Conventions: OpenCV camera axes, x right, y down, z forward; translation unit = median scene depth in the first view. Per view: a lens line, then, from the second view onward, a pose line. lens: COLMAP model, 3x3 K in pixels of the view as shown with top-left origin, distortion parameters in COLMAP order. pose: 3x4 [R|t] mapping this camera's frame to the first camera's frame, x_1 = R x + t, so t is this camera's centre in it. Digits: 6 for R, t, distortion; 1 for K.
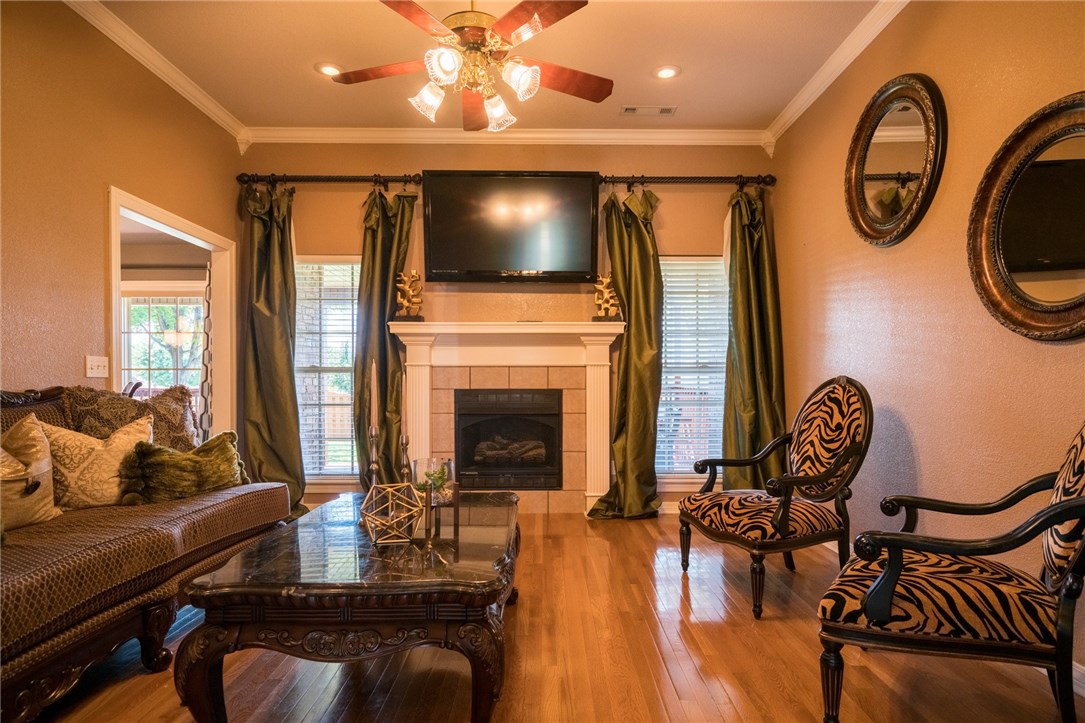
lens RADIAL K [[610.2, 0, 544.0], [0, 610.2, 384.7], [0, 0, 1]] dist [0.000753, 0.000098]
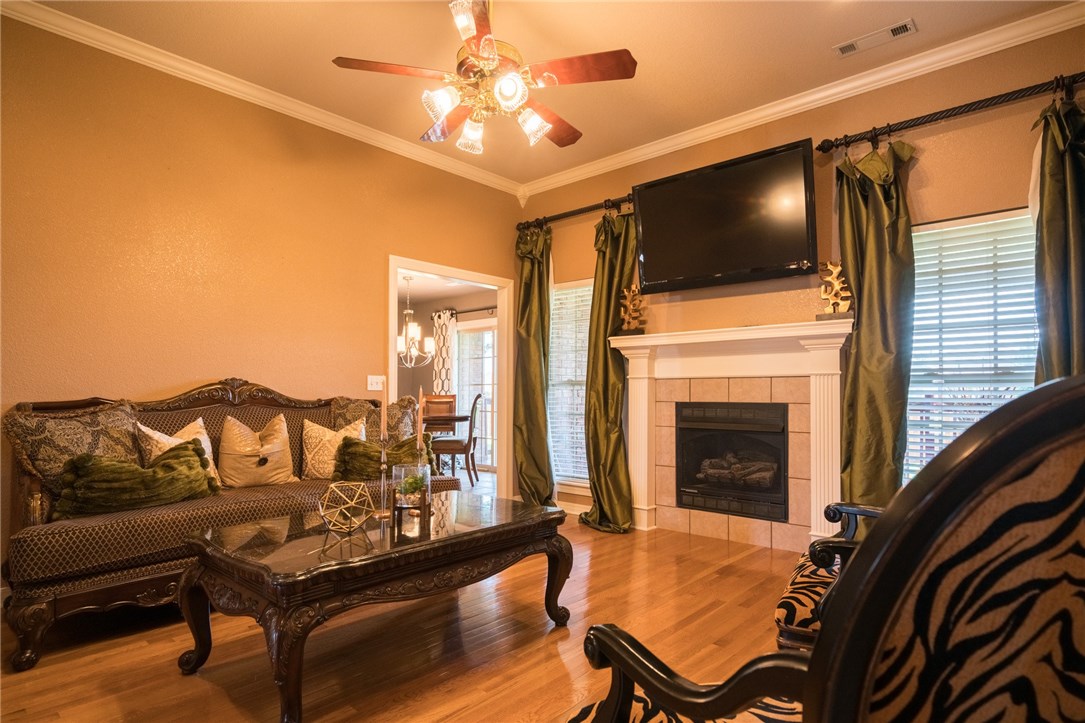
lens RADIAL K [[584.2, 0, 542.2], [0, 584.2, 387.4], [0, 0, 1]] dist [-0.000073, 0.000721]
pose [[0.738703, -0.004642, -0.674016, 0.330641], [-0.005641, 0.999899, -0.013069, -0.002546], [0.674008, 0.013456, 0.738602, 0.175421]]
